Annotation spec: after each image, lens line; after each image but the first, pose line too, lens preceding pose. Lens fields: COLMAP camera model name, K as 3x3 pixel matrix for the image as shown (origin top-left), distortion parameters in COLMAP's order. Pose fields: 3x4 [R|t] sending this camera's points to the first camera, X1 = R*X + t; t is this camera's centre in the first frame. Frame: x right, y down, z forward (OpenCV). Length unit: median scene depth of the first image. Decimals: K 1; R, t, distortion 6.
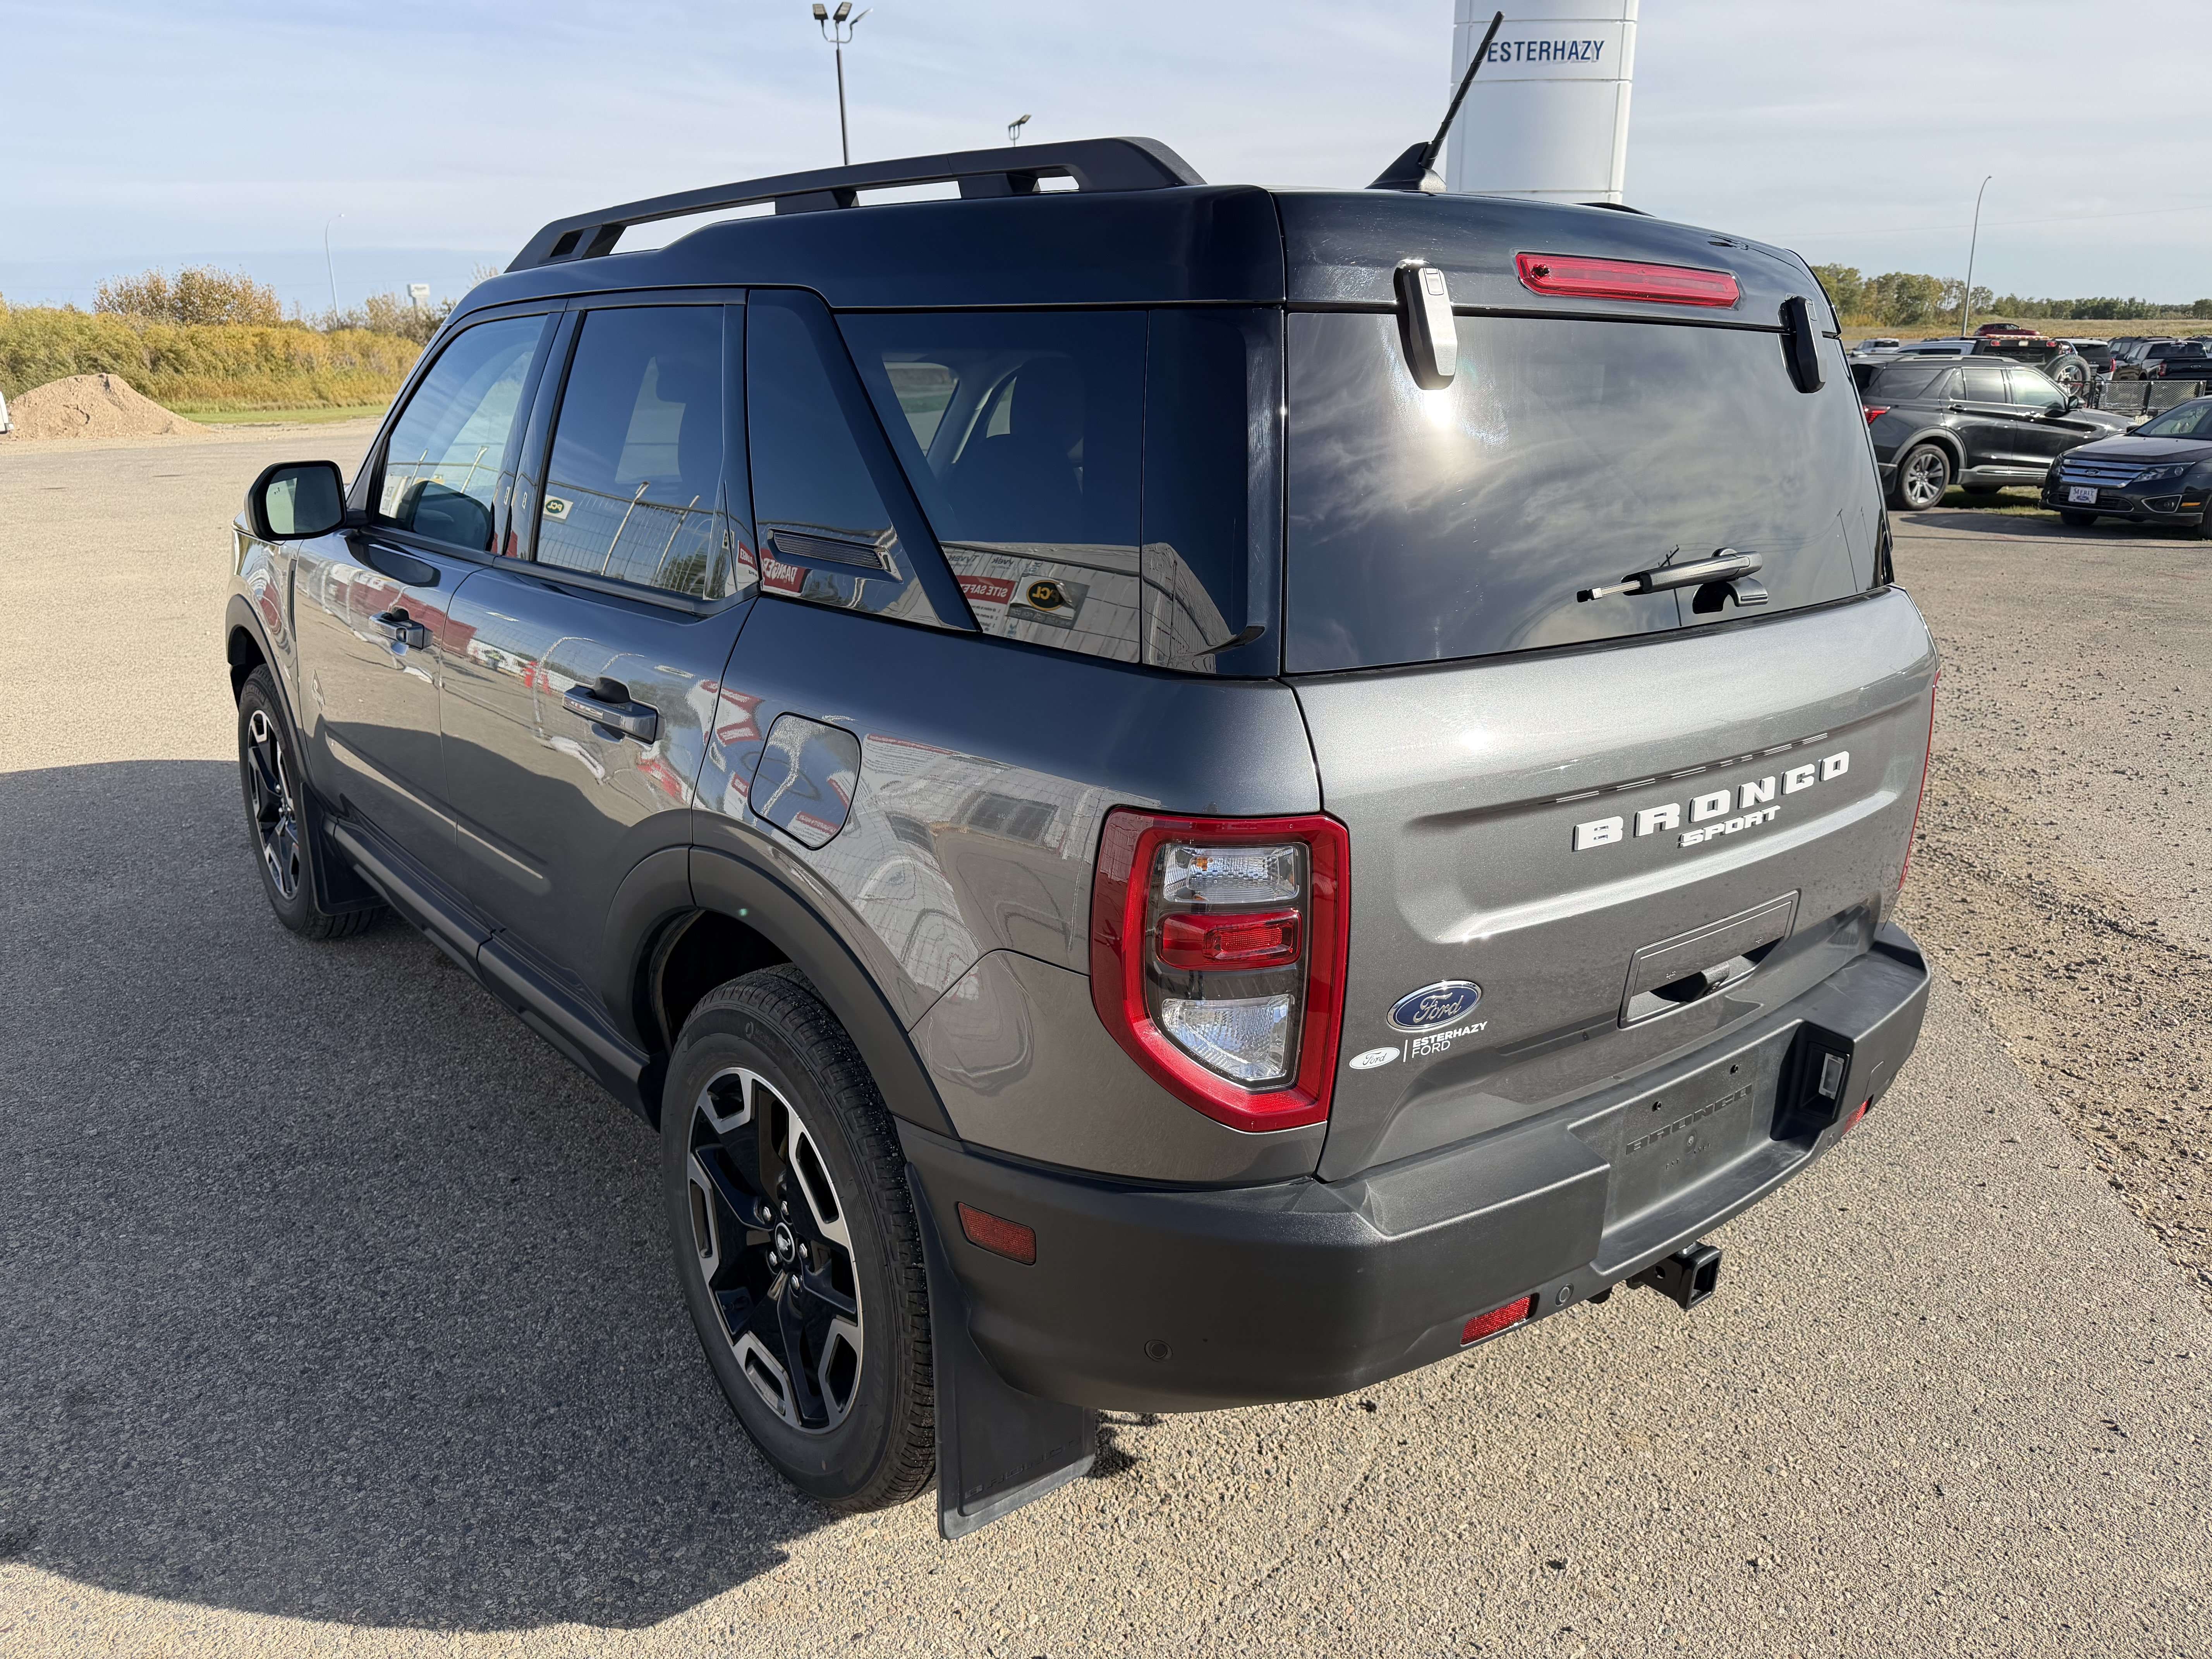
lens RADIAL K [[1594.9, 0, 1108.4], [0, 1594.9, 834.5], [0, 0, 1]] dist [0.010640, -0.018053]
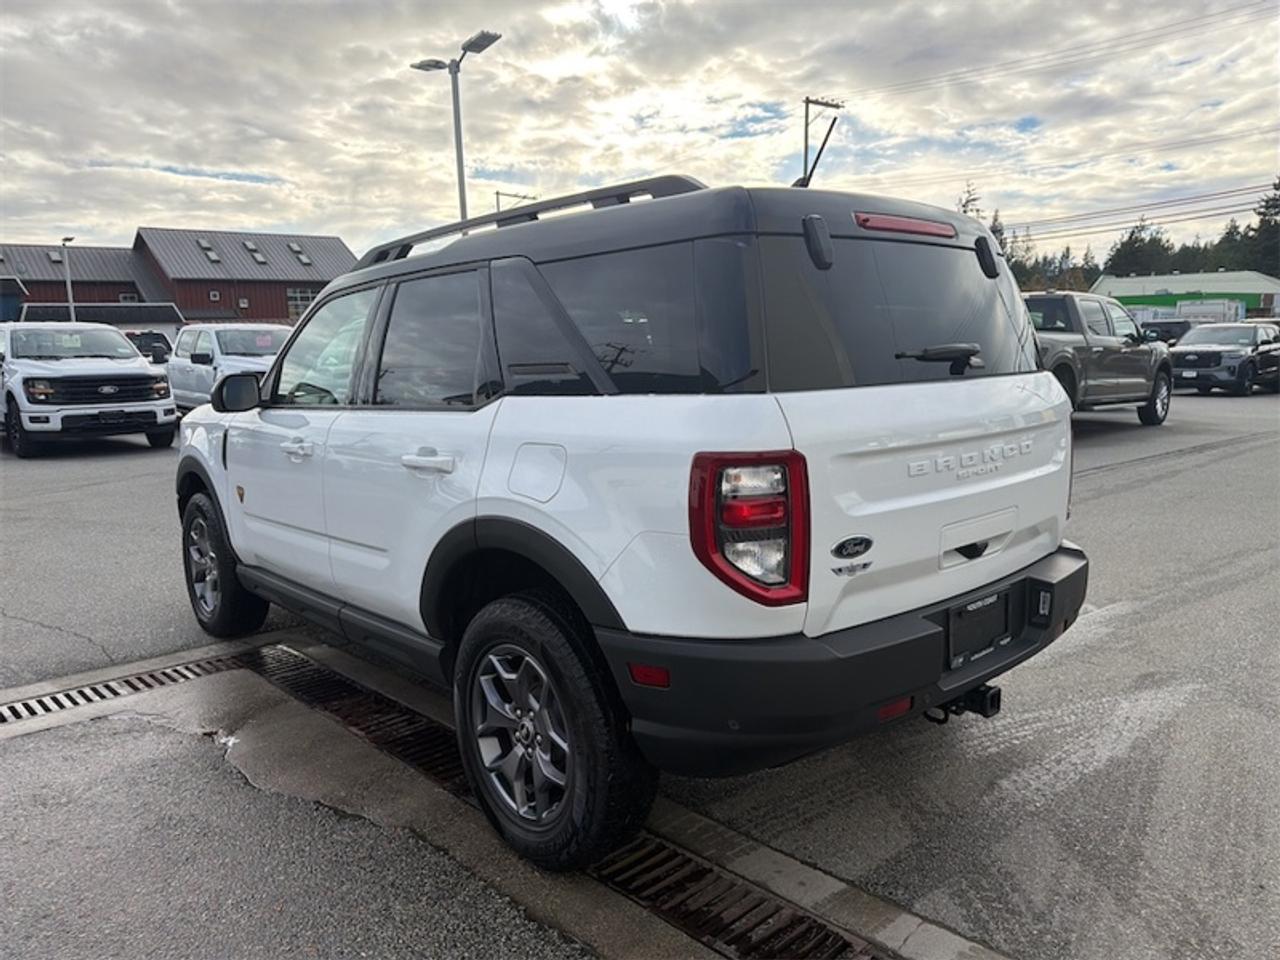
lens RADIAL K [[922.9, 0, 637.2], [0, 922.9, 478.6], [0, 0, 1]] dist [0.010640, -0.018053]
pose [[0.998229, -0.053723, 0.025562, -0.079887], [0.057077, 0.986004, -0.156648, 0.150237], [-0.016789, 0.157829, 0.987324, -0.162791]]
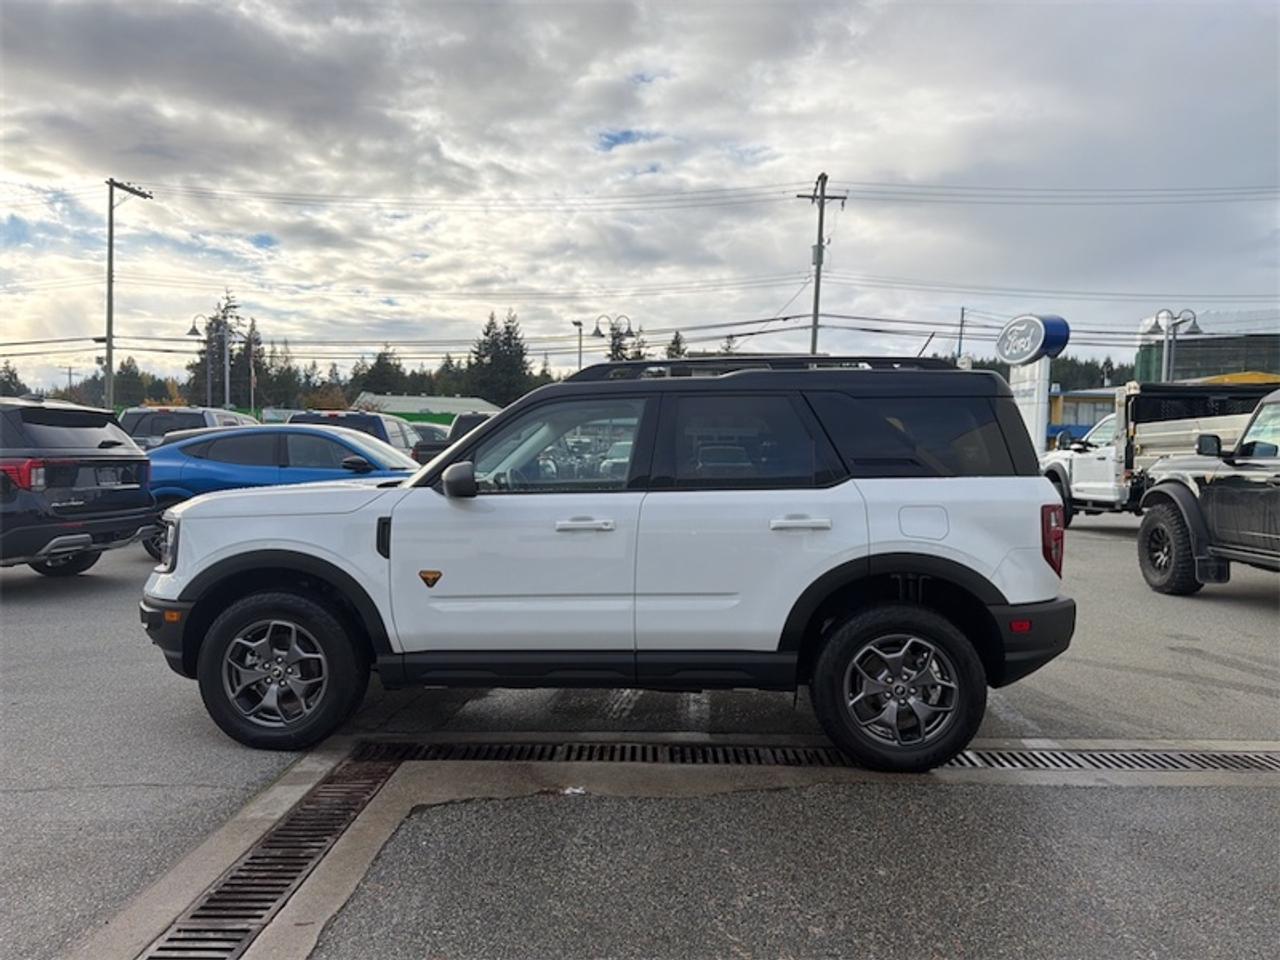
lens RADIAL K [[922.9, 0, 647.5], [0, 922.9, 481.7], [0, 0, 1]] dist [0.010640, -0.018053]
pose [[0.666736, -0.042562, 0.744077, -2.235831], [0.223343, 0.963896, -0.144993, 0.005772], [-0.711042, 0.262857, 0.652170, 0.143546]]
